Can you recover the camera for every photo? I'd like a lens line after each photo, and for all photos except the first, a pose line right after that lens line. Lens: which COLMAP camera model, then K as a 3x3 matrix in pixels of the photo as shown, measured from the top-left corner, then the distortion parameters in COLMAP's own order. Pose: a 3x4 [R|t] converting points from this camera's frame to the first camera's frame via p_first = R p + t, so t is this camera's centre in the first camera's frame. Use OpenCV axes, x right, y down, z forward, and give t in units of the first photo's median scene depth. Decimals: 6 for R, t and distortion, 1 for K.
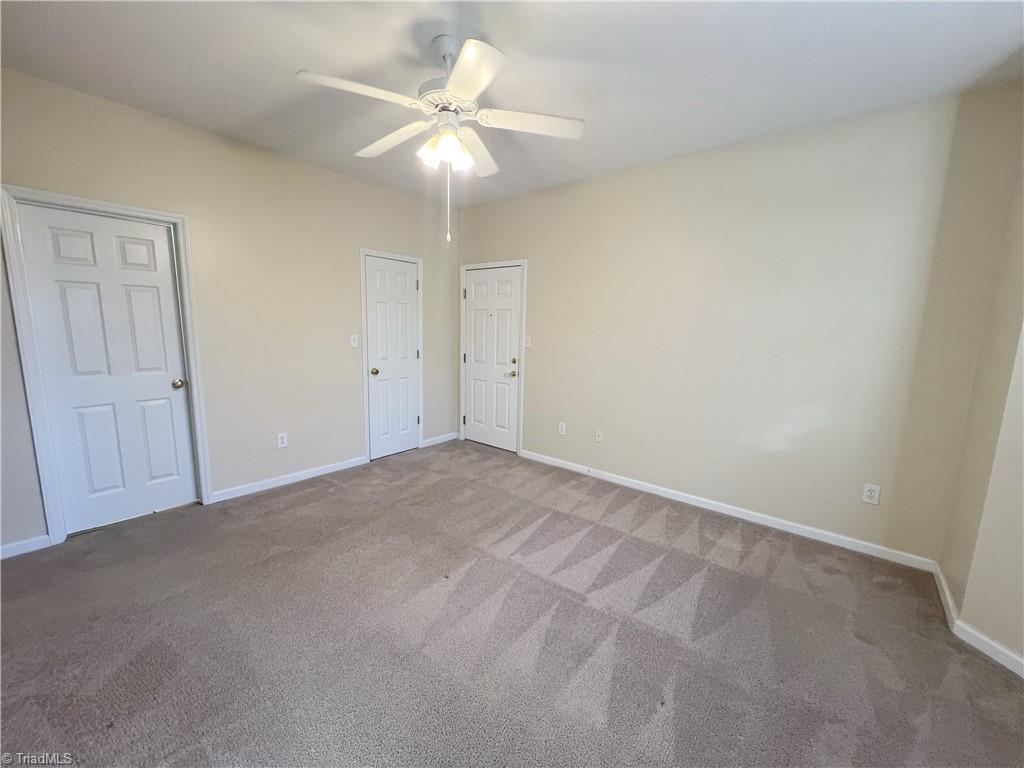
lens RADIAL K [[414.3, 0, 511.8], [0, 414.3, 387.6], [0, 0, 1]] dist [-0.000659, 0.000455]
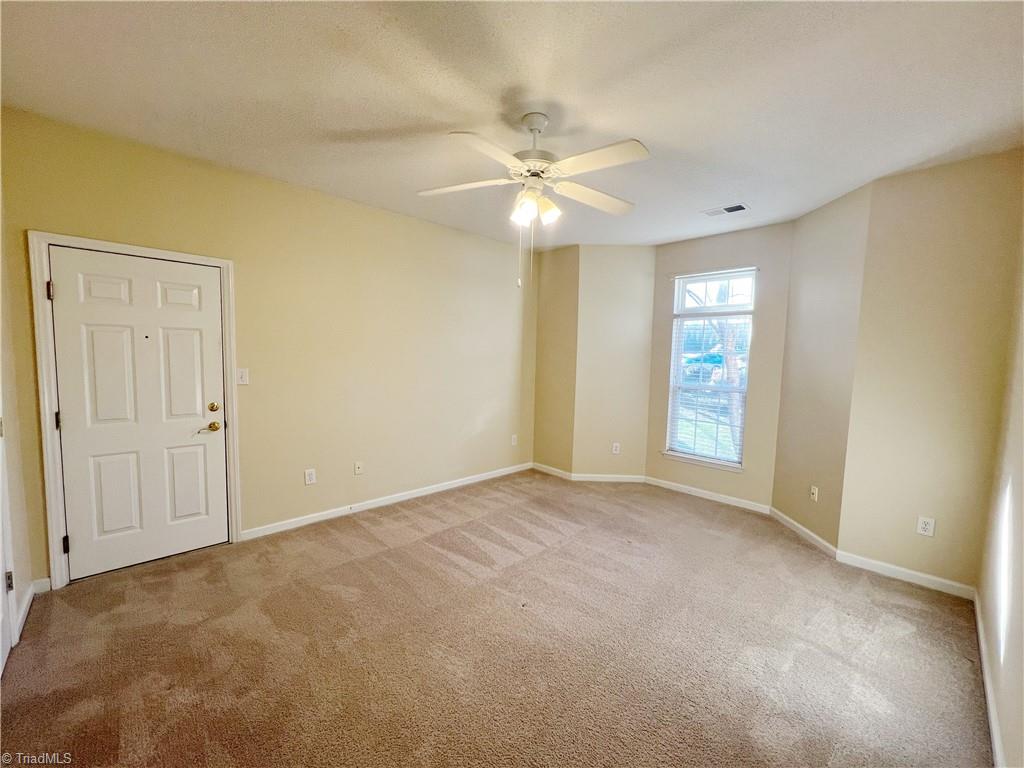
lens RADIAL K [[414.3, 0, 508.6], [0, 414.3, 384.6], [0, 0, 1]] dist [-0.000659, 0.000455]
pose [[0.112222, -0.095152, 0.989117, -0.732857], [0.129389, 0.988329, 0.080397, -0.113729], [-0.985223, 0.118958, 0.123224, 0.549442]]
